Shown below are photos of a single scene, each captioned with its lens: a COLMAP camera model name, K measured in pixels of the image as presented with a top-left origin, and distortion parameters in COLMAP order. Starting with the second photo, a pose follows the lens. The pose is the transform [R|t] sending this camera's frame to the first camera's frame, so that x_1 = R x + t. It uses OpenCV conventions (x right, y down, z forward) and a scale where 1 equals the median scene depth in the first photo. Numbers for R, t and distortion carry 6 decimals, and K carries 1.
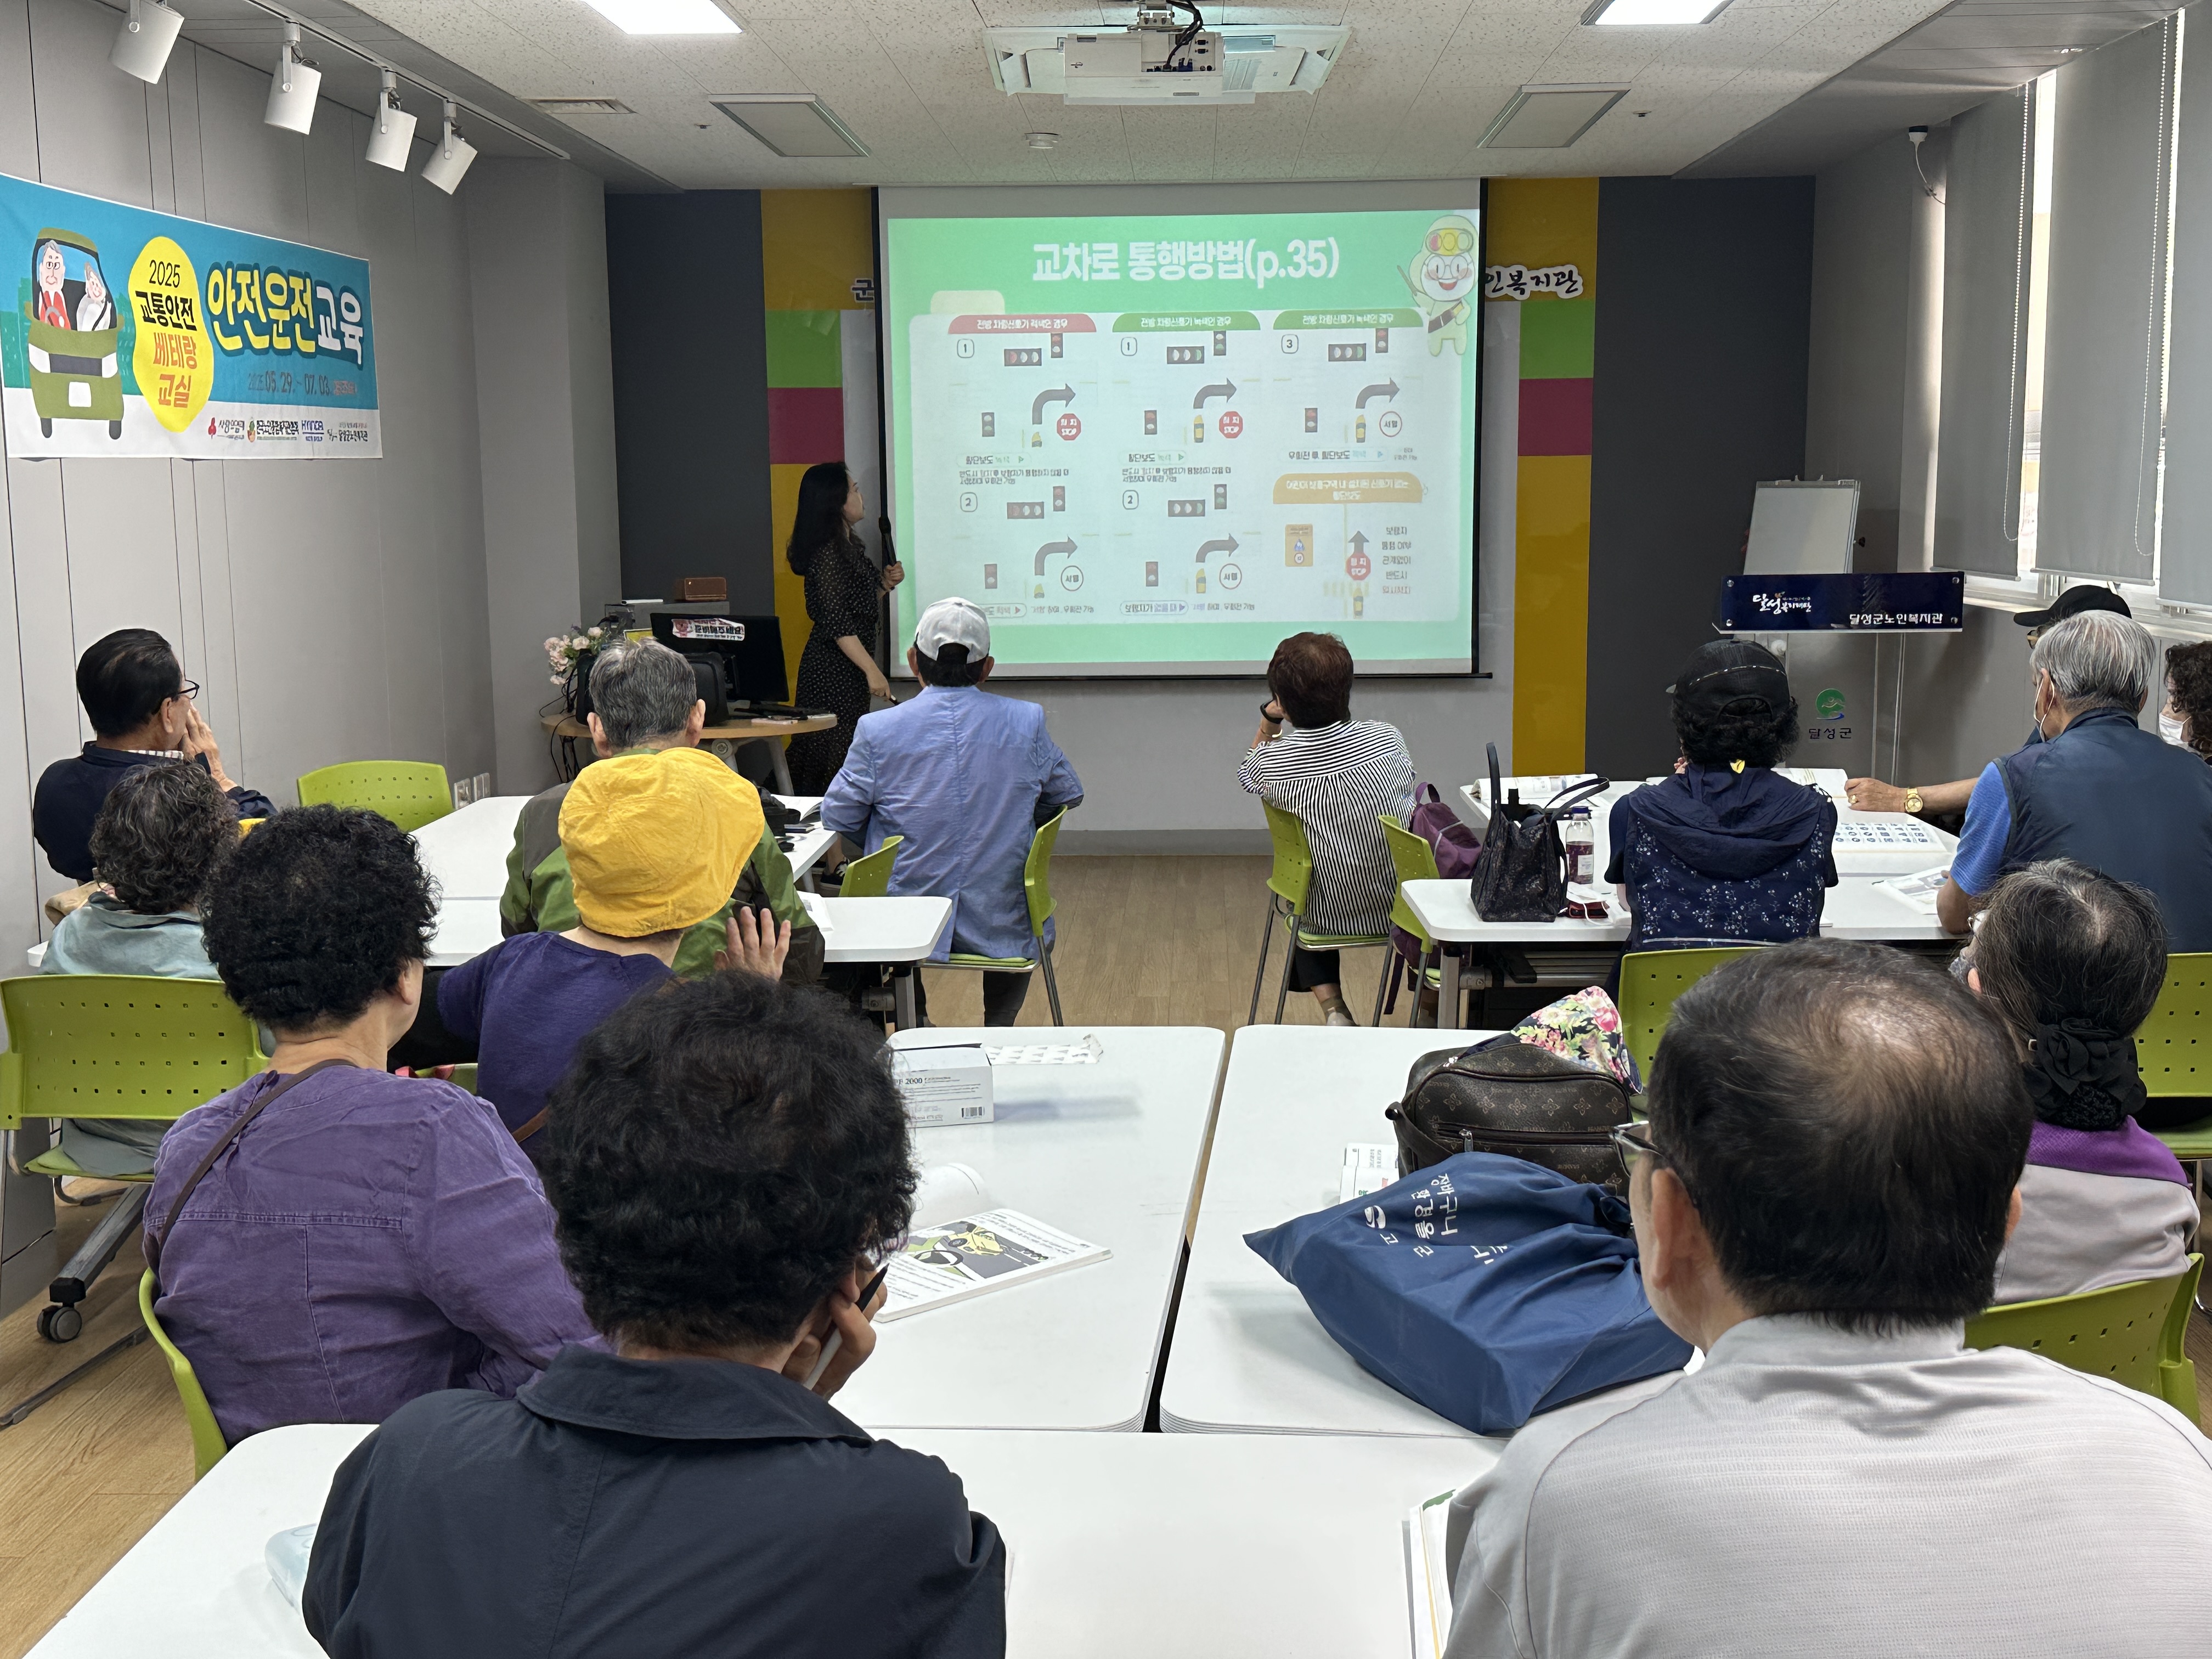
lens RADIAL K [[2540.4, 0, 1110.5], [0, 2540.4, 888.3], [0, 0, 1]] dist [0.043698, 0.000000]
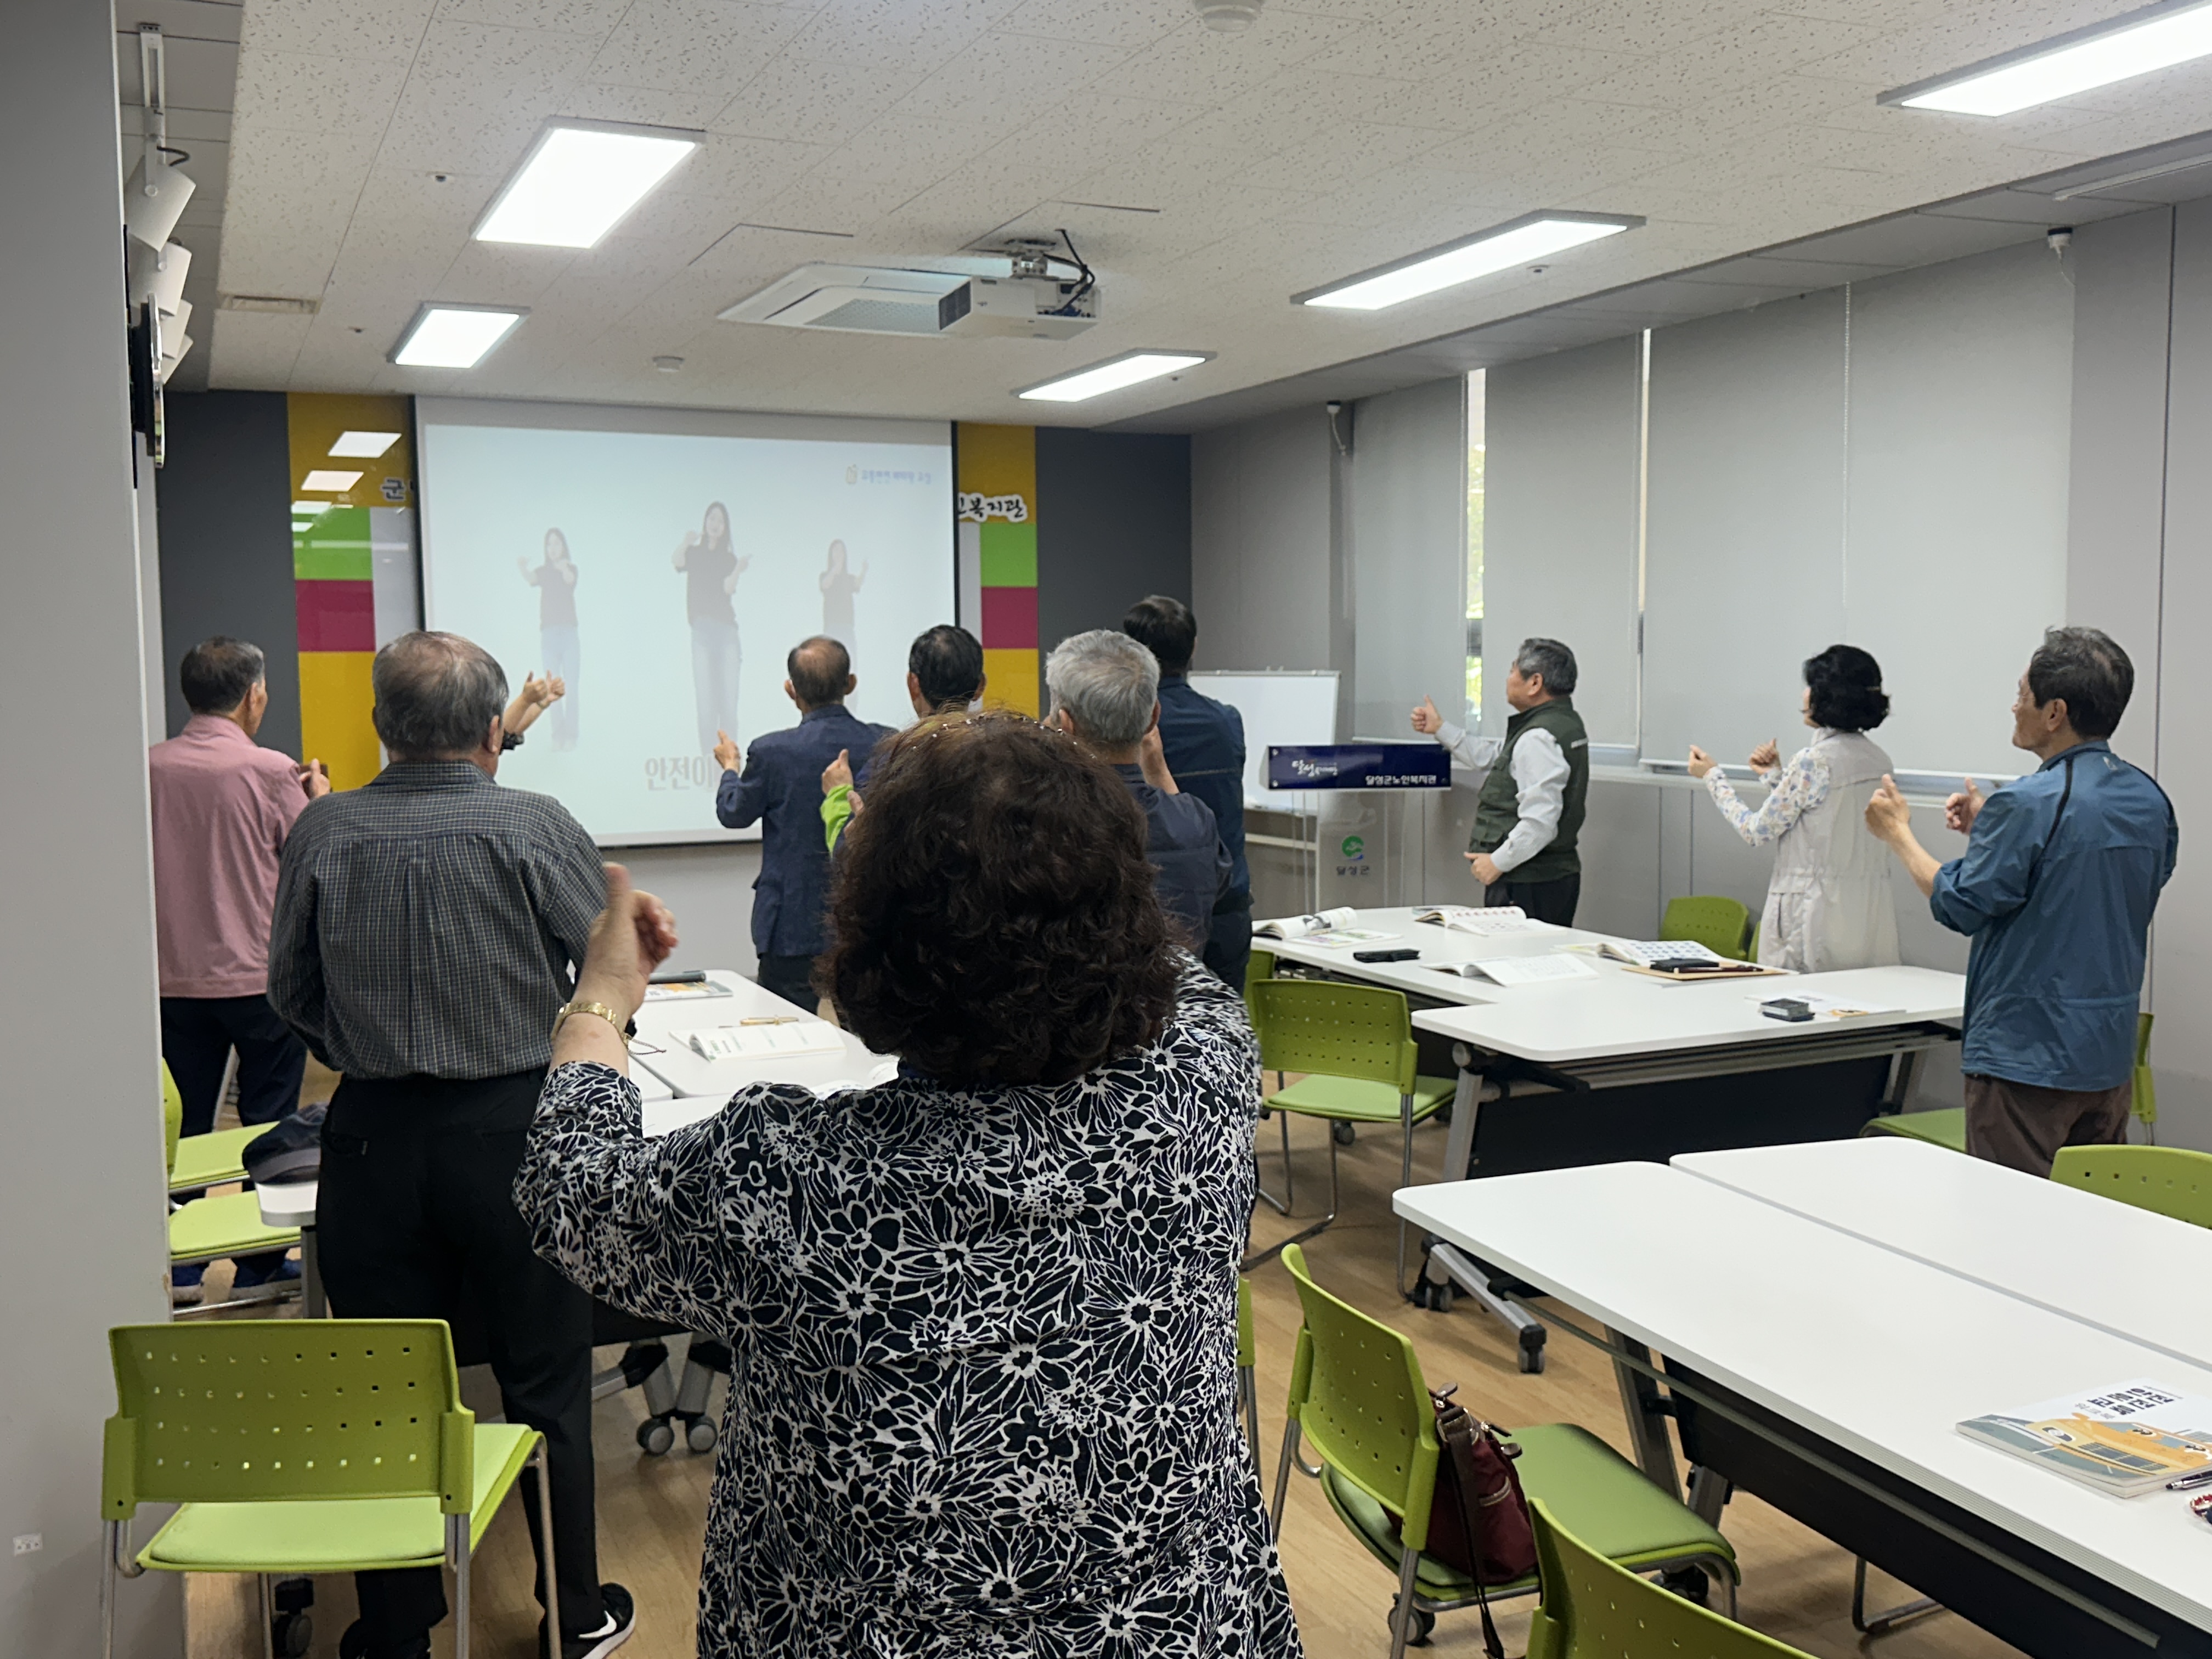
lens RADIAL K [[2090.9, 0, 1107.1], [0, 2090.9, 825.3], [0, 0, 1]] dist [0.100968, 0.000000]
pose [[0.894401, -0.032215, 0.446105, -0.296544], [0.069186, 0.995362, -0.066834, -0.023306], [-0.441883, 0.090641, 0.892482, 0.134651]]
